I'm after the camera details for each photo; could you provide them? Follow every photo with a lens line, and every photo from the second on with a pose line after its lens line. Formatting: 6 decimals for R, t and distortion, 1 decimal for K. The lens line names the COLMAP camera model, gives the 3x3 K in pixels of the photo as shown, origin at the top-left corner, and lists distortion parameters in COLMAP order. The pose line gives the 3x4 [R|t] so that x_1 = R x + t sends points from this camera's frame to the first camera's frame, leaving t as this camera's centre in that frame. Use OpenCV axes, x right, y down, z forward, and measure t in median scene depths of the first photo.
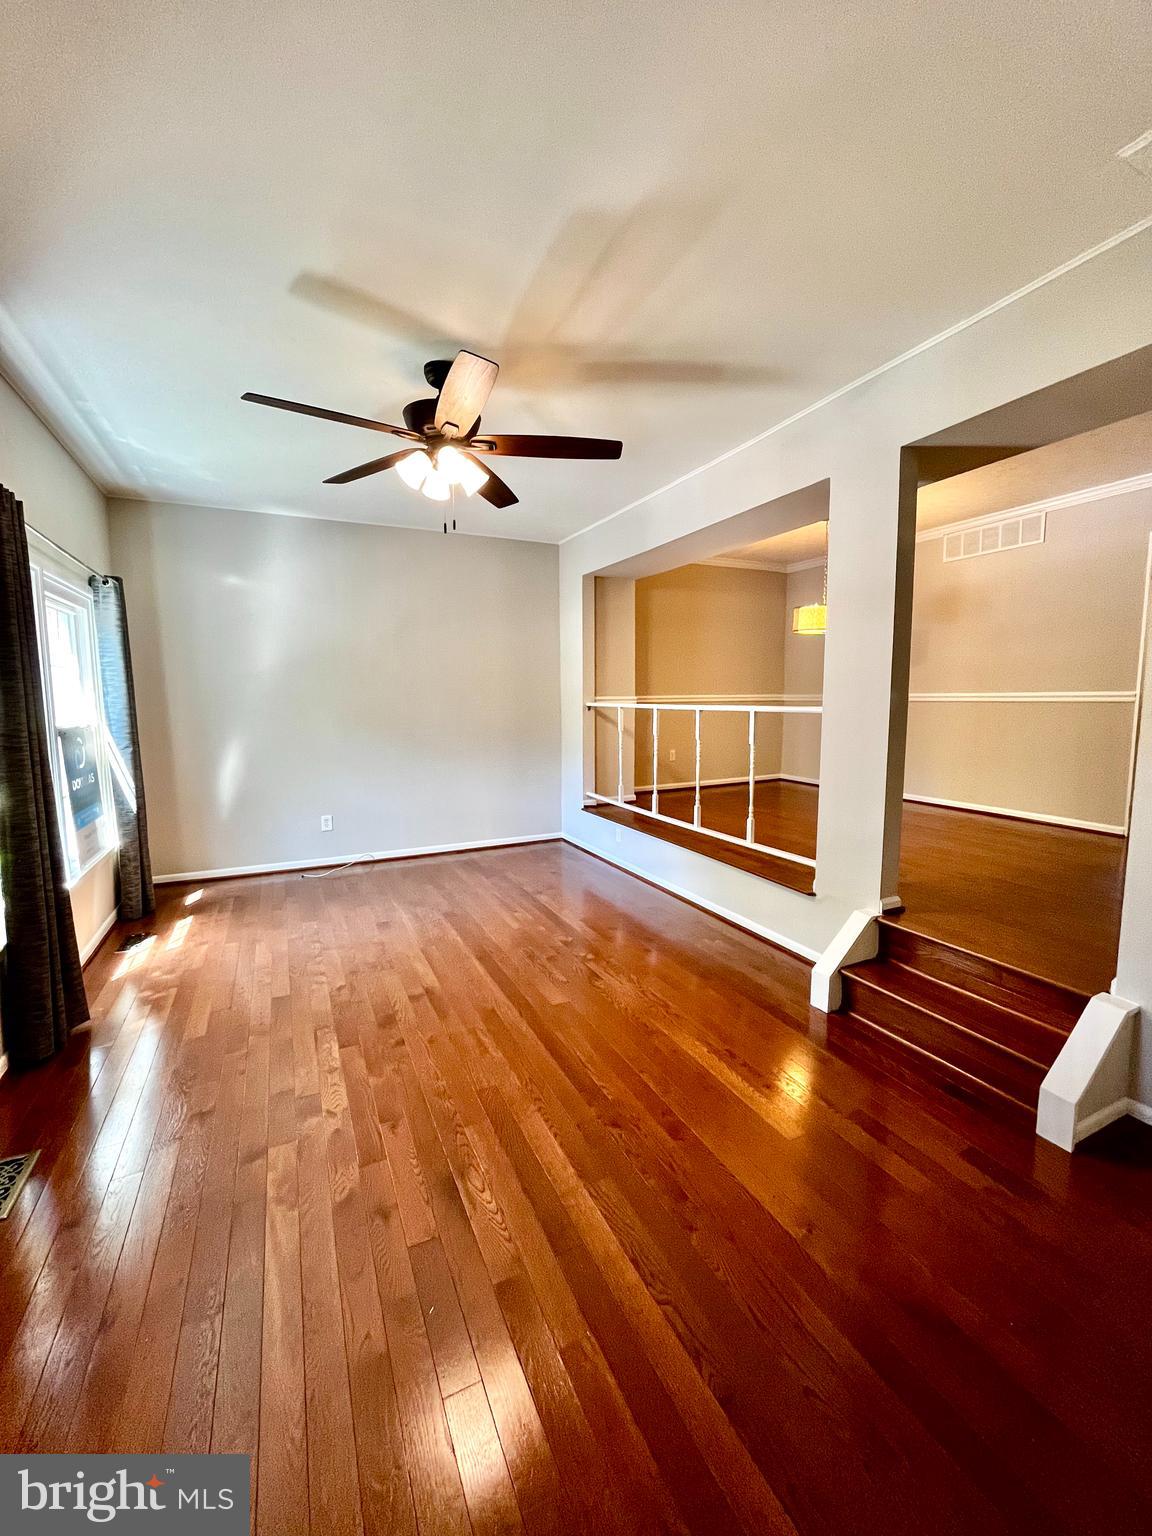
lens RADIAL K [[611.8, 0, 583.8], [0, 611.8, 762.9], [0, 0, 1]] dist [-0.012817, -0.000141]
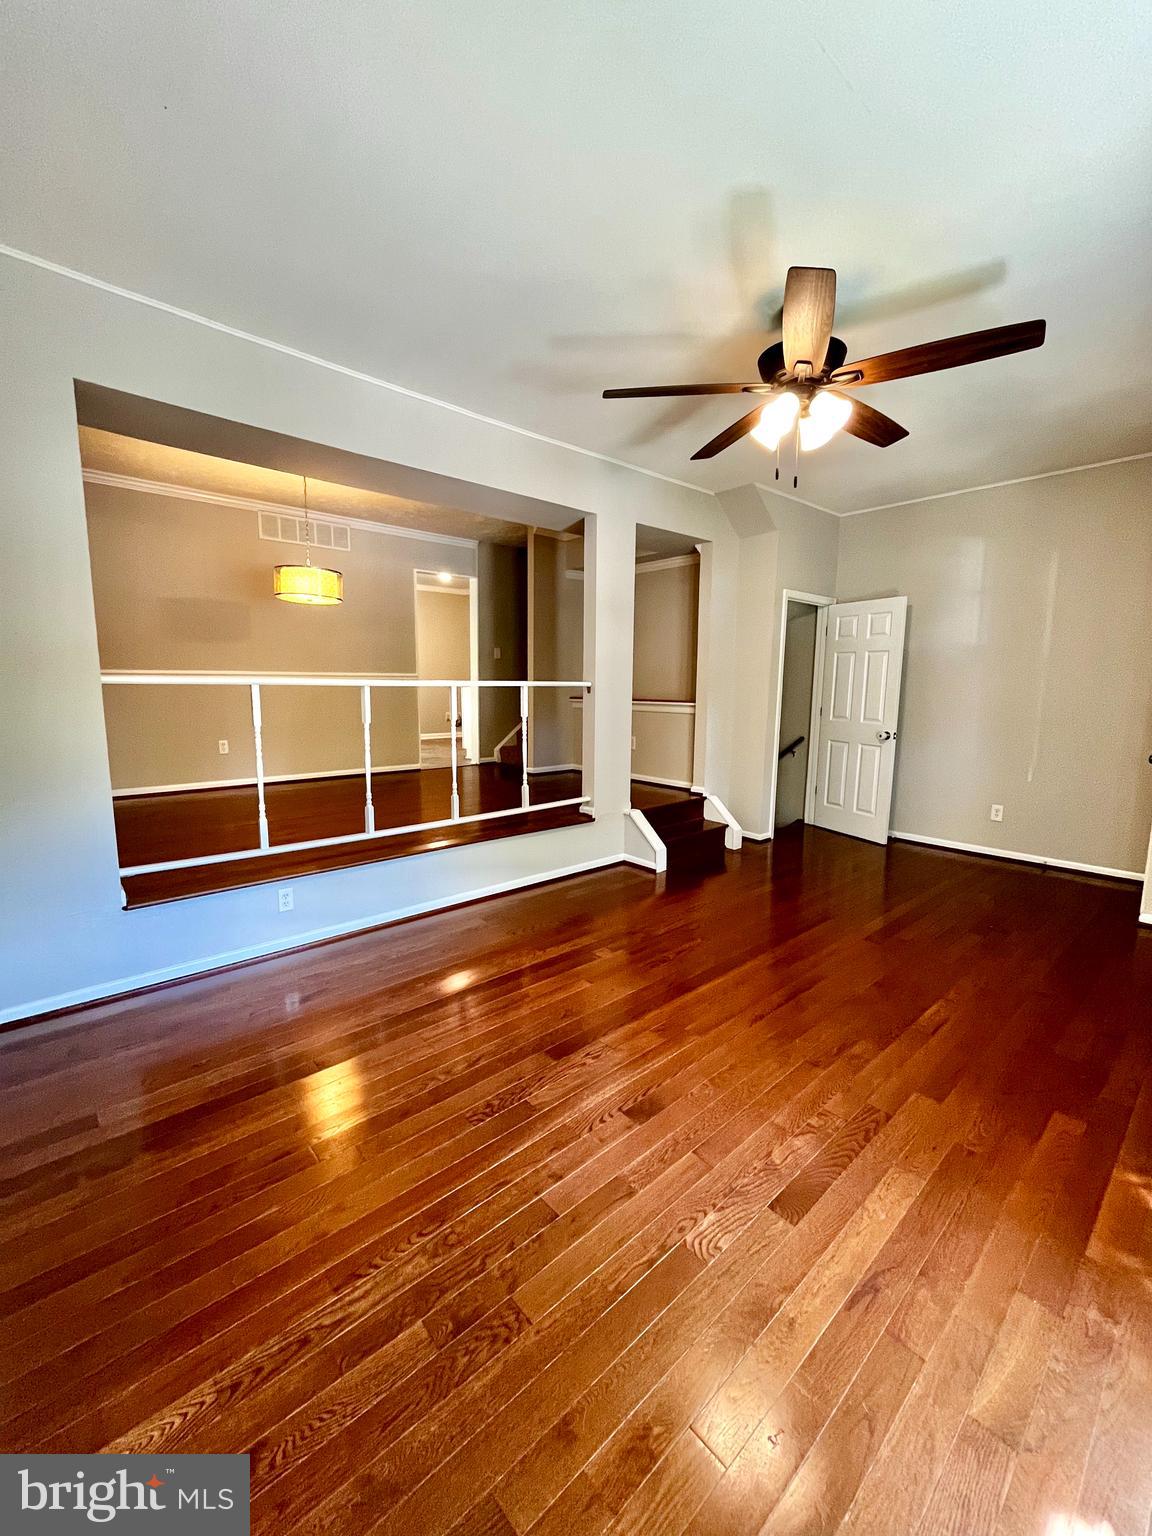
lens RADIAL K [[611.8, 0, 583.8], [0, 611.8, 762.9], [0, 0, 1]] dist [-0.012817, -0.000141]
pose [[-0.260674, -0.120429, 0.957886, -0.737771], [0.103045, 0.983051, 0.151635, -0.094802], [-0.959912, 0.138233, -0.243846, 1.092645]]
